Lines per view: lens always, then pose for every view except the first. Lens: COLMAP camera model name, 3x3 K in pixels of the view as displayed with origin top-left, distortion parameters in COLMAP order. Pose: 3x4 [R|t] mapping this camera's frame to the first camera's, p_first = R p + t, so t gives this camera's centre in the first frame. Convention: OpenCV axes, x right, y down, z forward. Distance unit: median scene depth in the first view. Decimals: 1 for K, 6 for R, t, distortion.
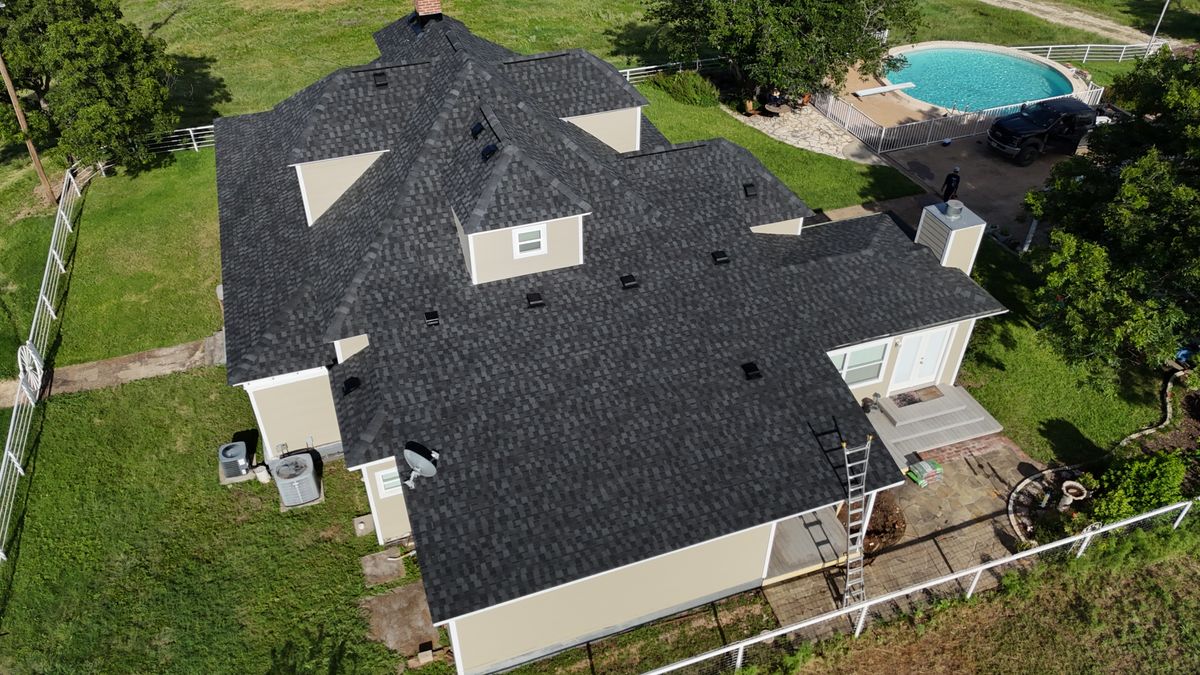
lens RADIAL K [[878.3, 0, 600.0], [0, 878.3, 337.5], [0, 0, 1]] dist [0.056837, -0.042506]
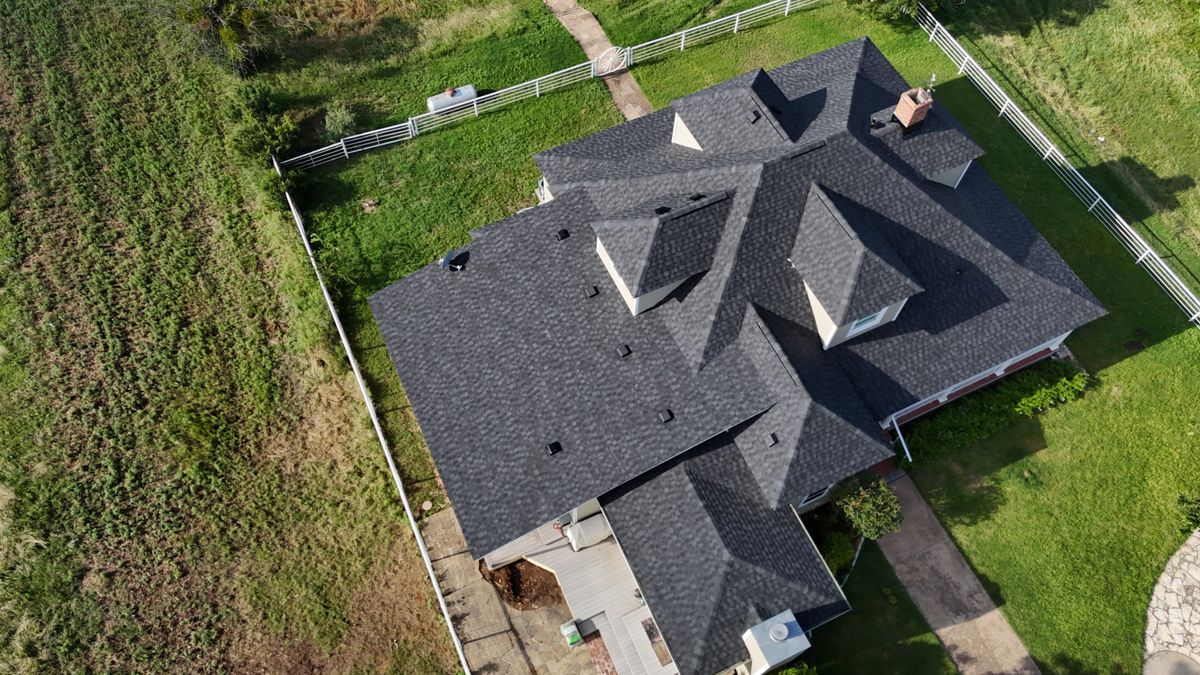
lens RADIAL K [[878.3, 0, 600.0], [0, 878.3, 337.5], [0, 0, 1]] dist [0.056837, -0.042506]
pose [[0.101428, 0.871748, -0.479341, 0.668684], [-0.643660, 0.424893, 0.636528, -0.925182], [0.758561, 0.243971, 0.604205, 0.205005]]
